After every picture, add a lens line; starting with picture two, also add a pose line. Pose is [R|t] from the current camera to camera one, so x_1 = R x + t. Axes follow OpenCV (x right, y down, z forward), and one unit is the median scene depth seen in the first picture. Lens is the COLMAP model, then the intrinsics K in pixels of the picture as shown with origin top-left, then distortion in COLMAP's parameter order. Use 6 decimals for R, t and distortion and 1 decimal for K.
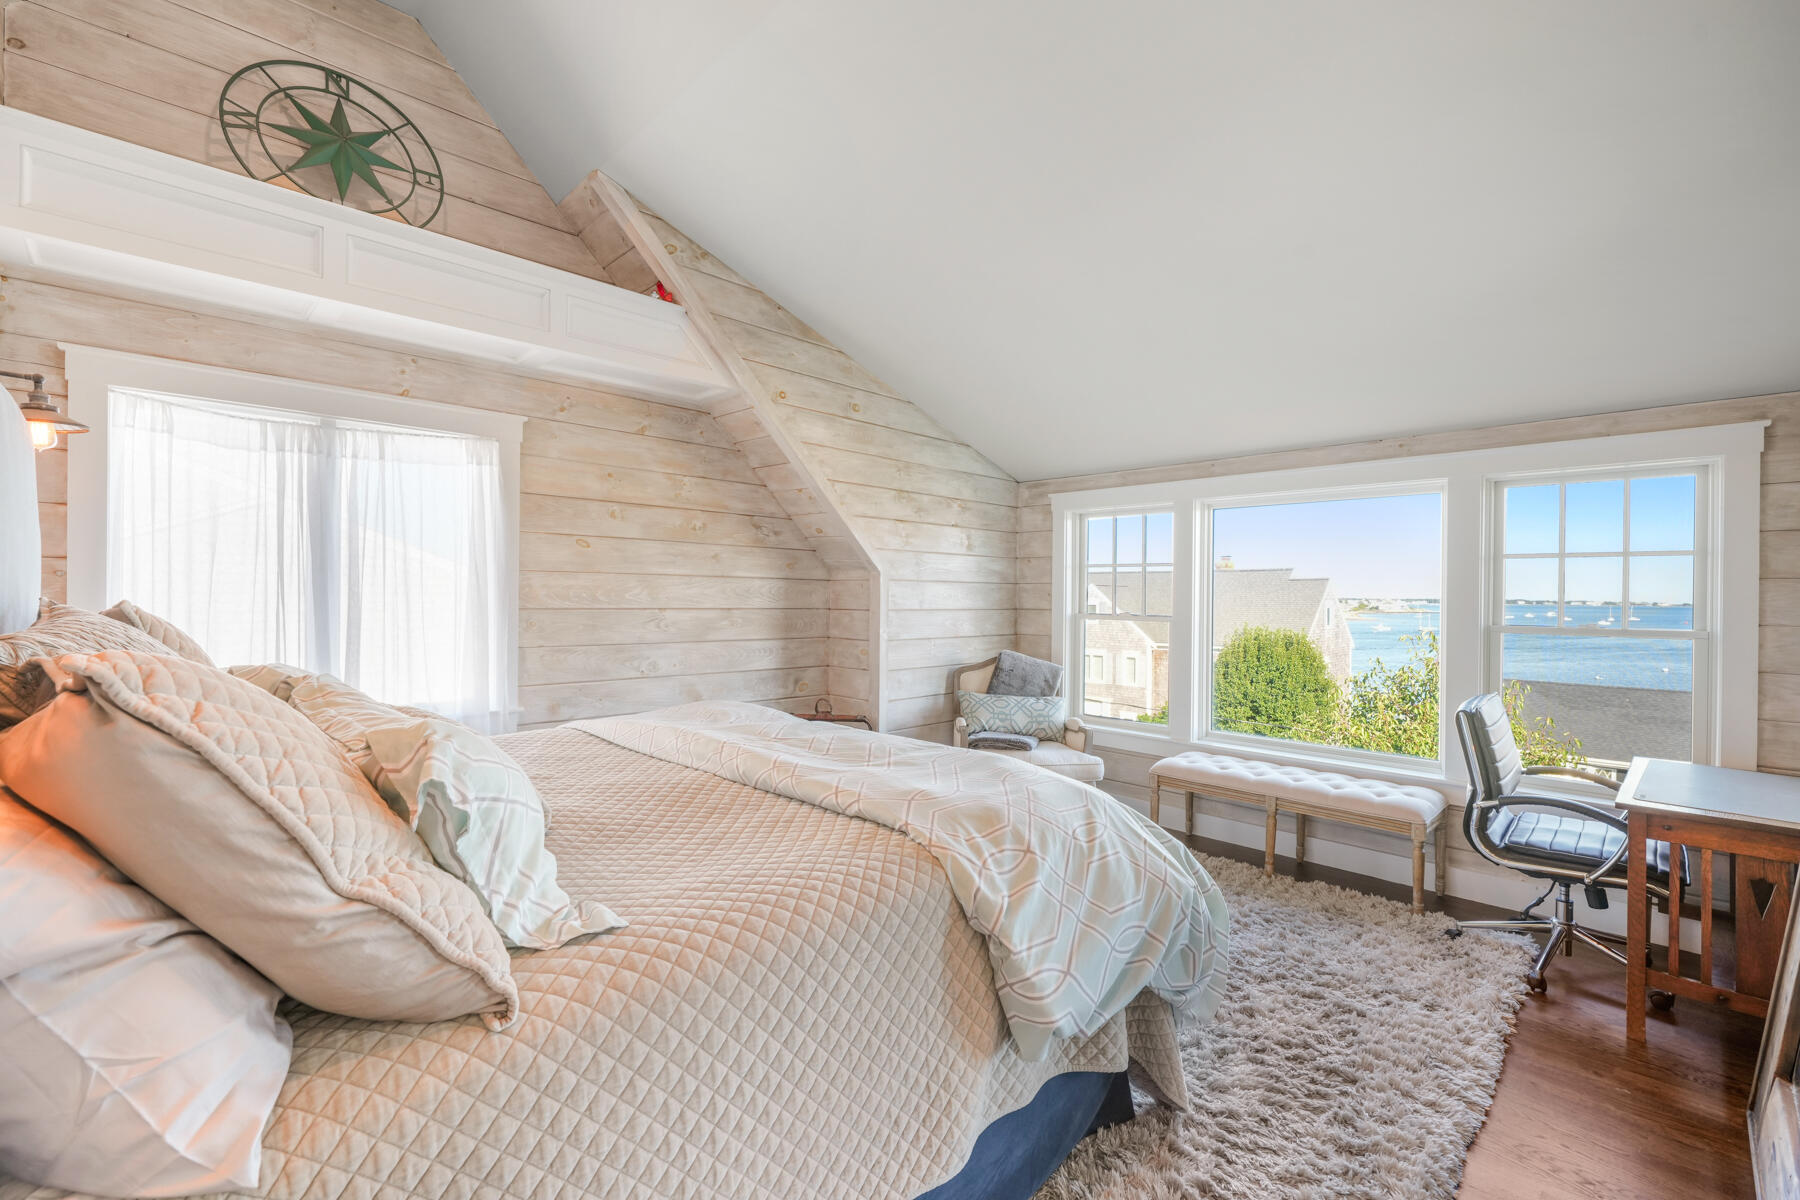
lens RADIAL K [[766.5, 0, 894.1], [0, 766.5, 599.9], [0, 0, 1]] dist [0.002785, -0.001755]
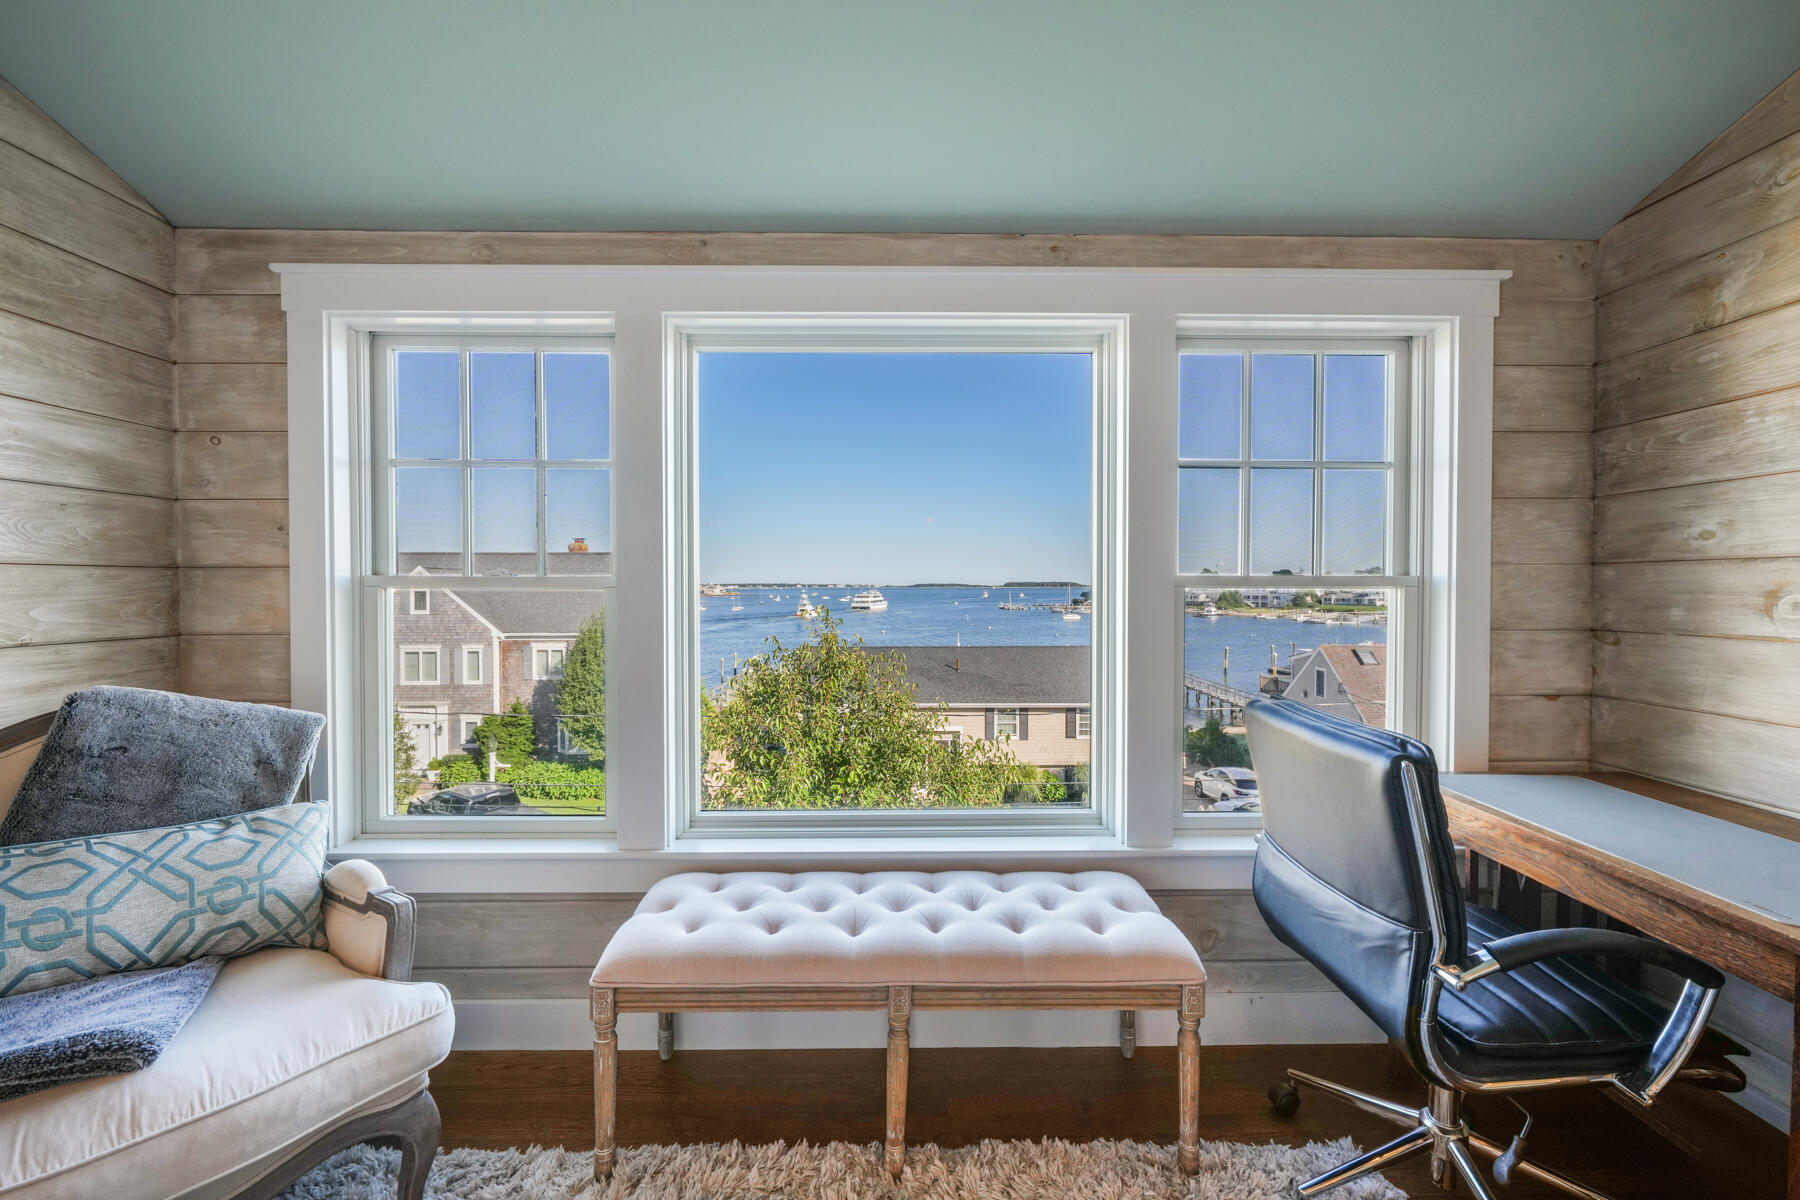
lens RADIAL K [[766.5, 0, 910.8], [0, 766.5, 593.0], [0, 0, 1]] dist [0.002785, -0.001755]
pose [[0.681115, -0.018746, 0.731937, 0.136326], [0.011943, 0.999824, 0.014493, 0.024311], [-0.732079, -0.001129, 0.681218, 0.508308]]
